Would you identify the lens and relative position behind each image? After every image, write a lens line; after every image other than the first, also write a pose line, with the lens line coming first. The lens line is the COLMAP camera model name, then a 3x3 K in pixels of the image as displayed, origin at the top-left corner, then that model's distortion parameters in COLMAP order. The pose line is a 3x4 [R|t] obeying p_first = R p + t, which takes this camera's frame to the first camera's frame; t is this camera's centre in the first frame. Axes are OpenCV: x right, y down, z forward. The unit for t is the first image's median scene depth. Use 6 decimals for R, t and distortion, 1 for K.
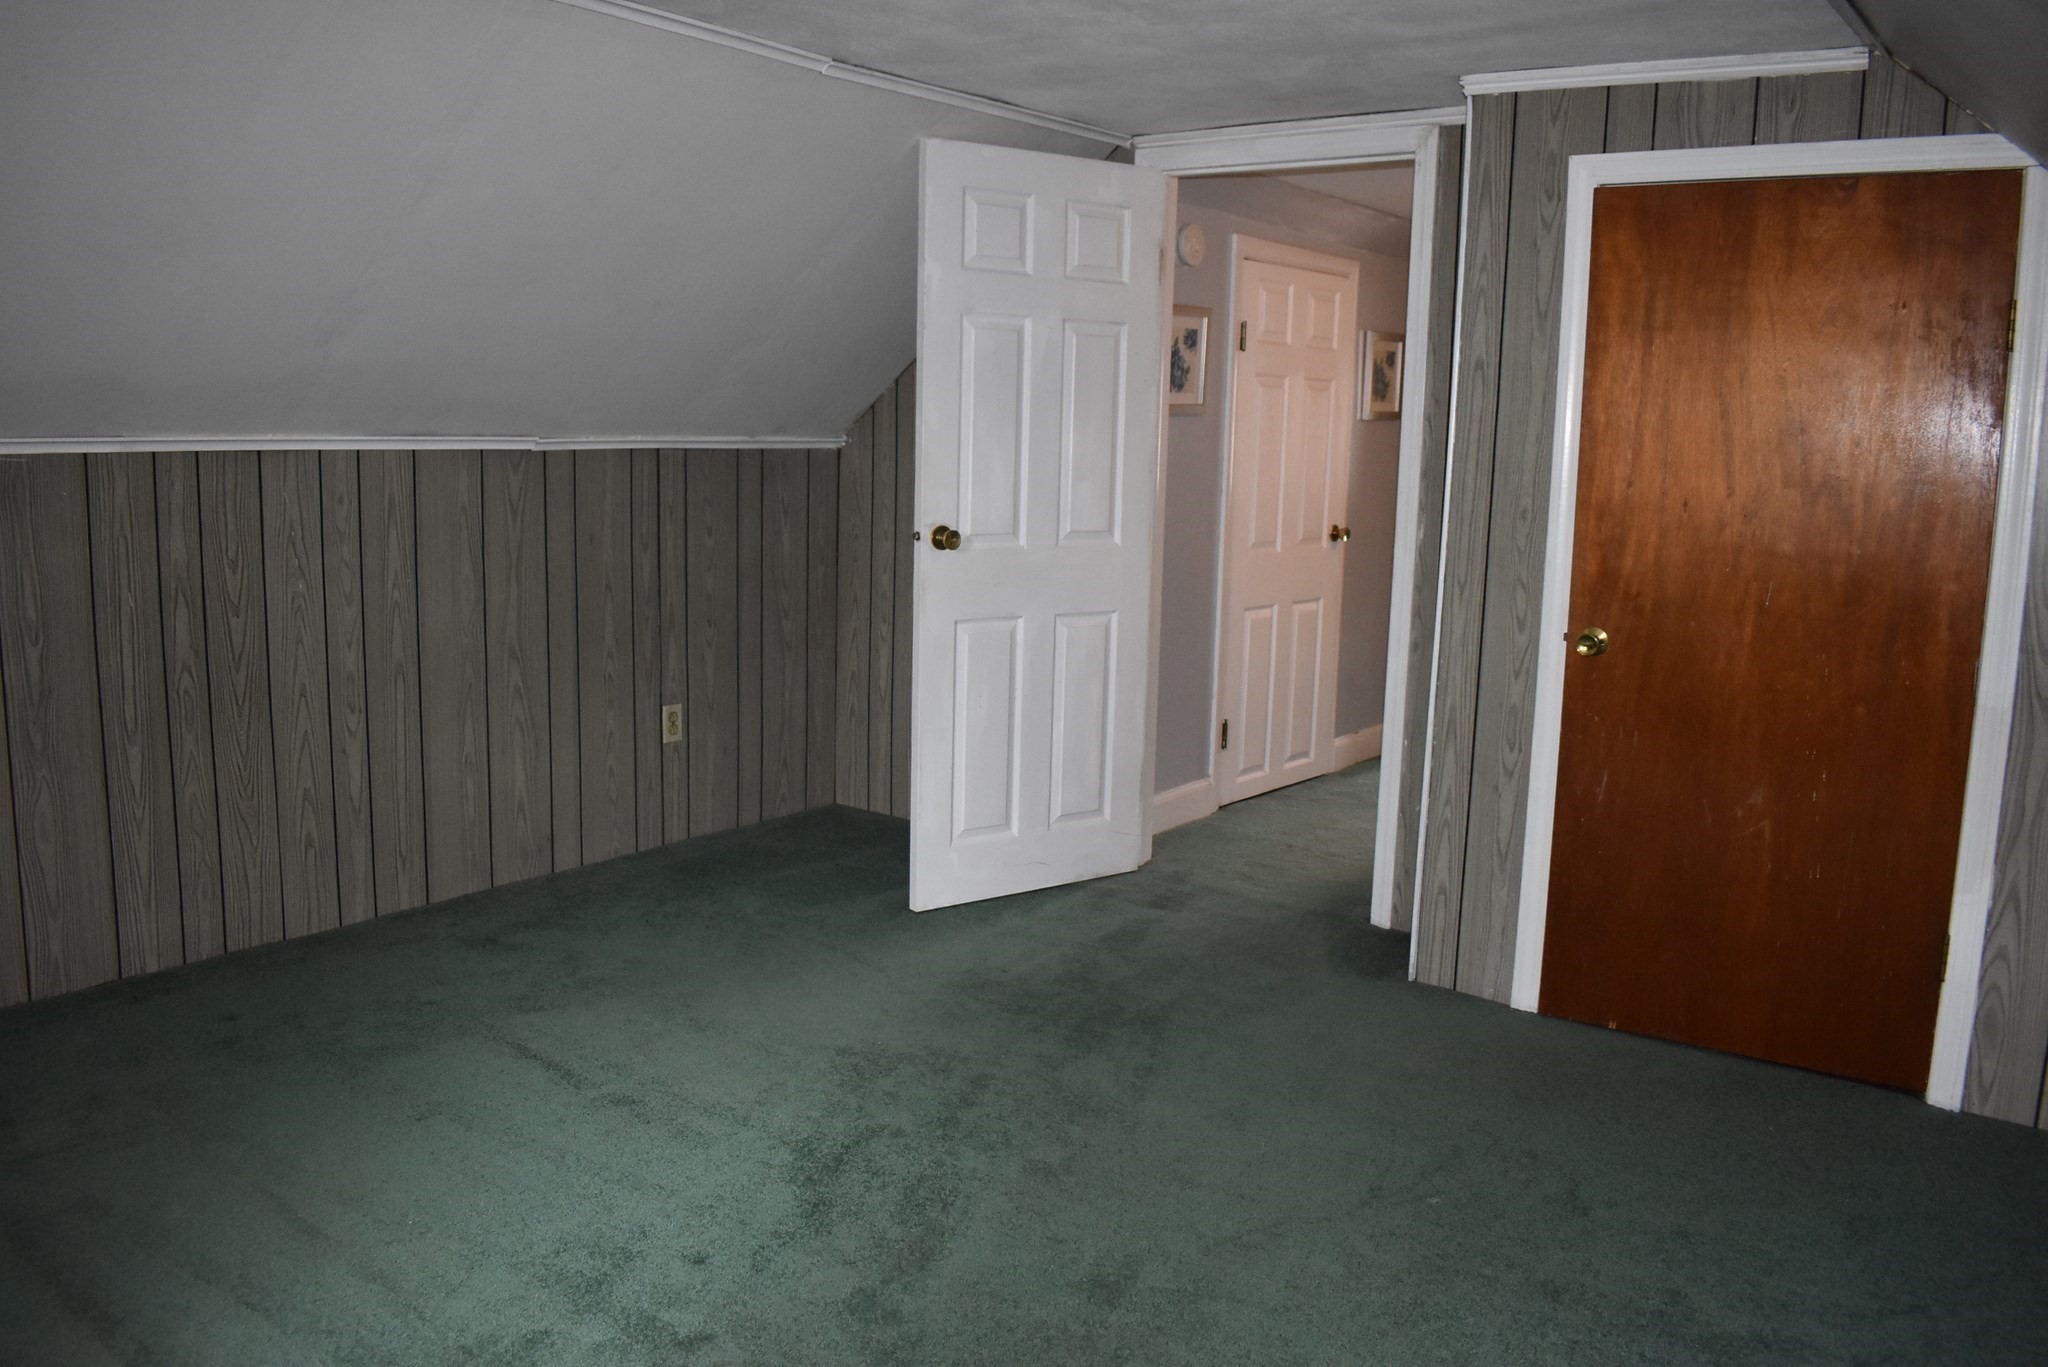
lens RADIAL K [[1594.1, 0, 1022.4], [0, 1594.1, 684.8], [0, 0, 1]] dist [-0.100295, 0.020928]
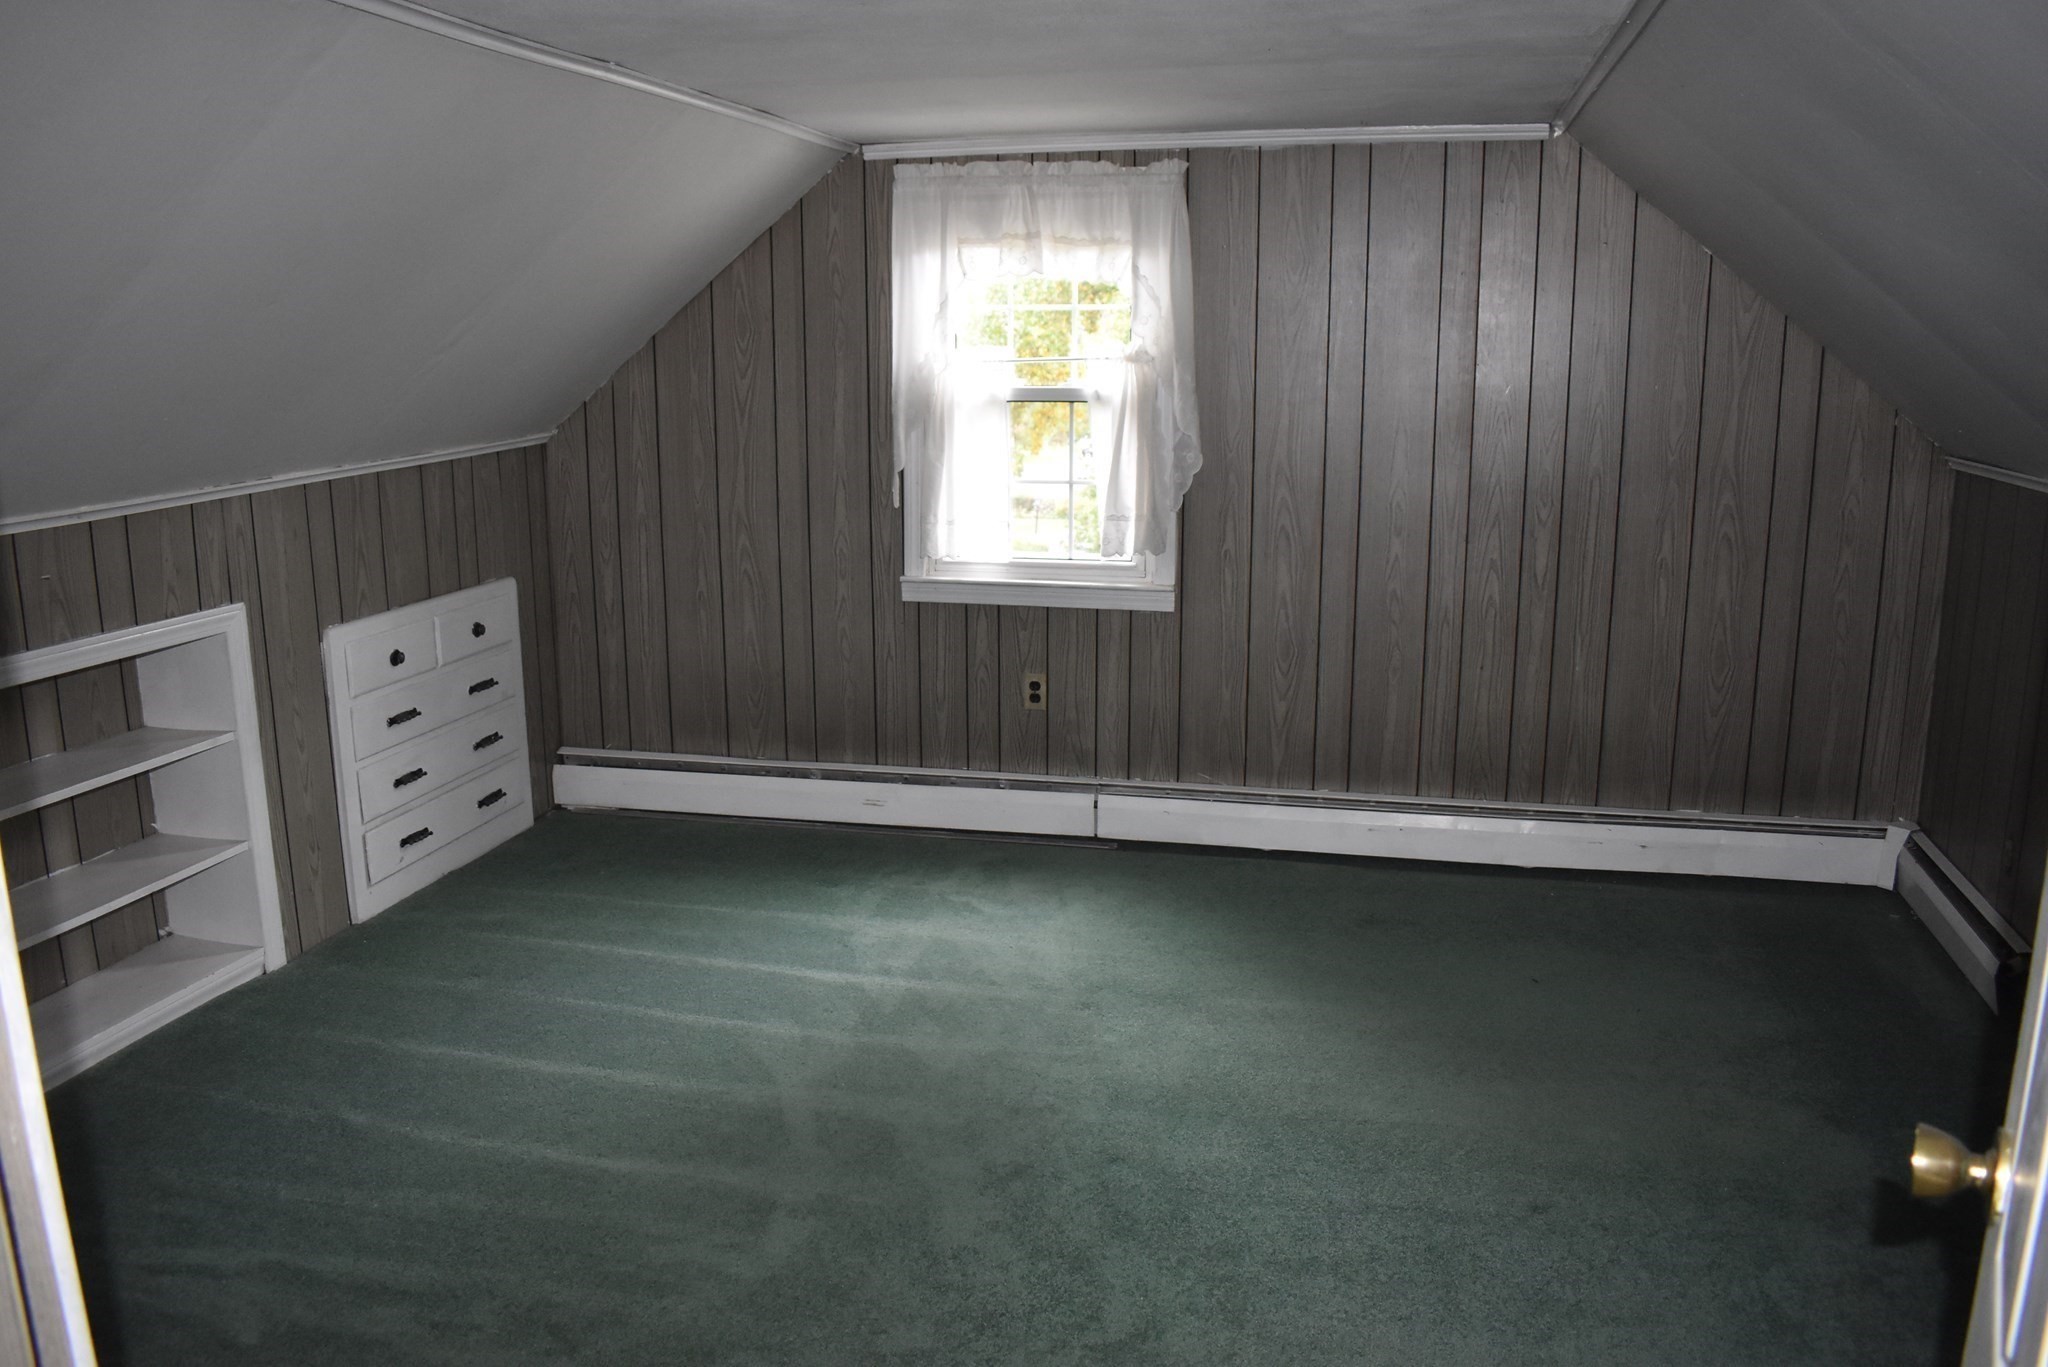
lens RADIAL K [[1594.1, 0, 1022.2], [0, 1594.1, 686.8], [0, 0, 1]] dist [-0.100295, 0.020928]
pose [[0.984009, 0.007003, -0.177983, 0.196015], [0.003611, 0.998237, 0.059244, 0.059576], [0.178084, -0.058939, 0.982249, -0.343814]]
